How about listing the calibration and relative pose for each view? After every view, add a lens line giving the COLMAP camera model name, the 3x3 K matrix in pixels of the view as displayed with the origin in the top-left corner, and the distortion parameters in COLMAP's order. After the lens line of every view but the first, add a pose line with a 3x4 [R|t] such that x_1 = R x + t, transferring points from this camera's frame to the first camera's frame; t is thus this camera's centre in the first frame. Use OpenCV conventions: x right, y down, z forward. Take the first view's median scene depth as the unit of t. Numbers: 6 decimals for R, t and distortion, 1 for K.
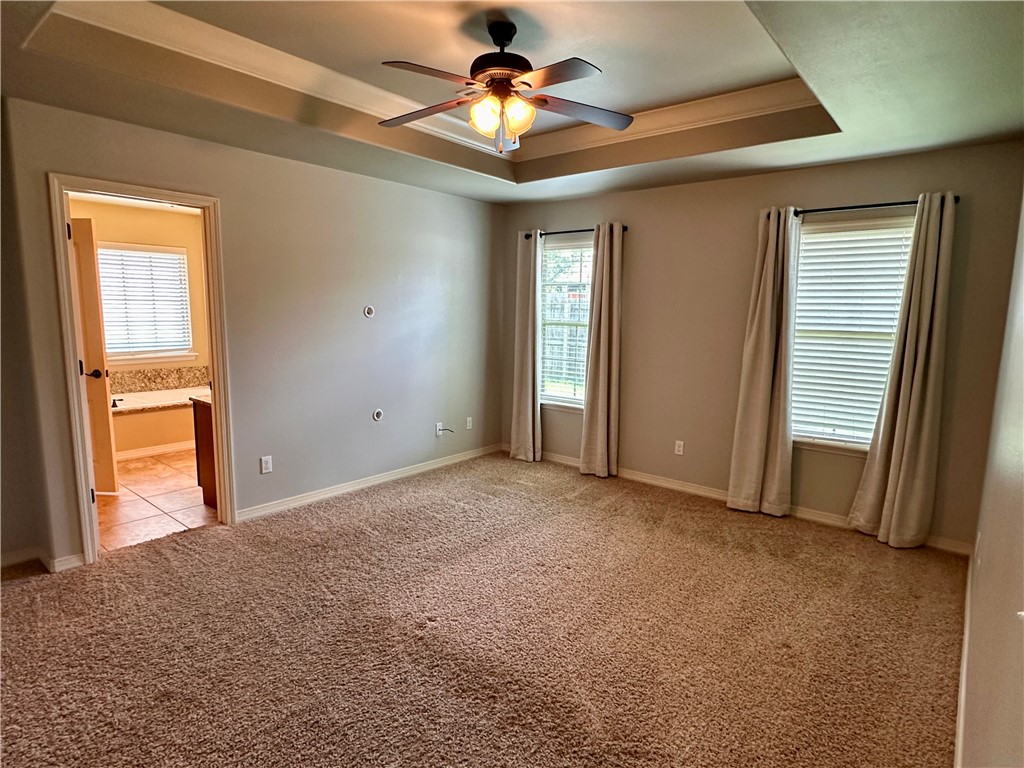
lens RADIAL K [[573.8, 0, 512.0], [0, 573.8, 384.0], [0, 0, 1]] dist [-0.001297, 0.000180]
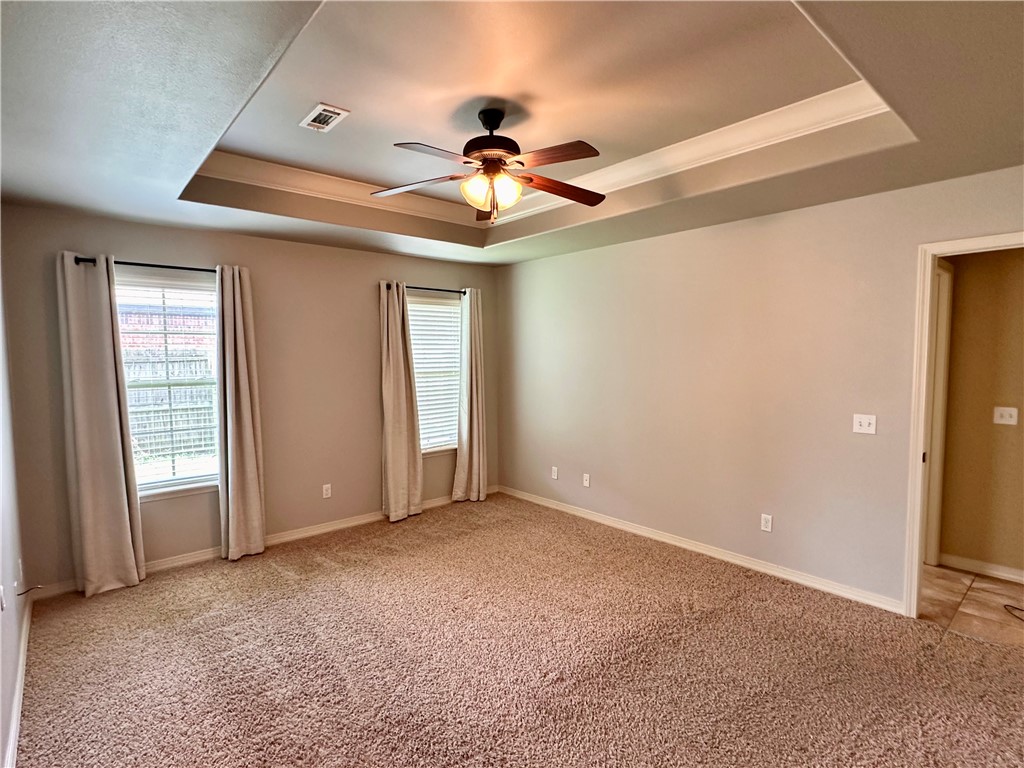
lens RADIAL K [[511.5, 0, 512.0], [0, 511.5, 384.0], [0, 0, 1]] dist [-0.001850, 0.001179]
pose [[0.165298, -0.070195, 0.983743, -0.589768], [0.149111, 0.987776, 0.045428, -0.078913], [-0.974906, 0.139178, 0.173744, 0.503958]]
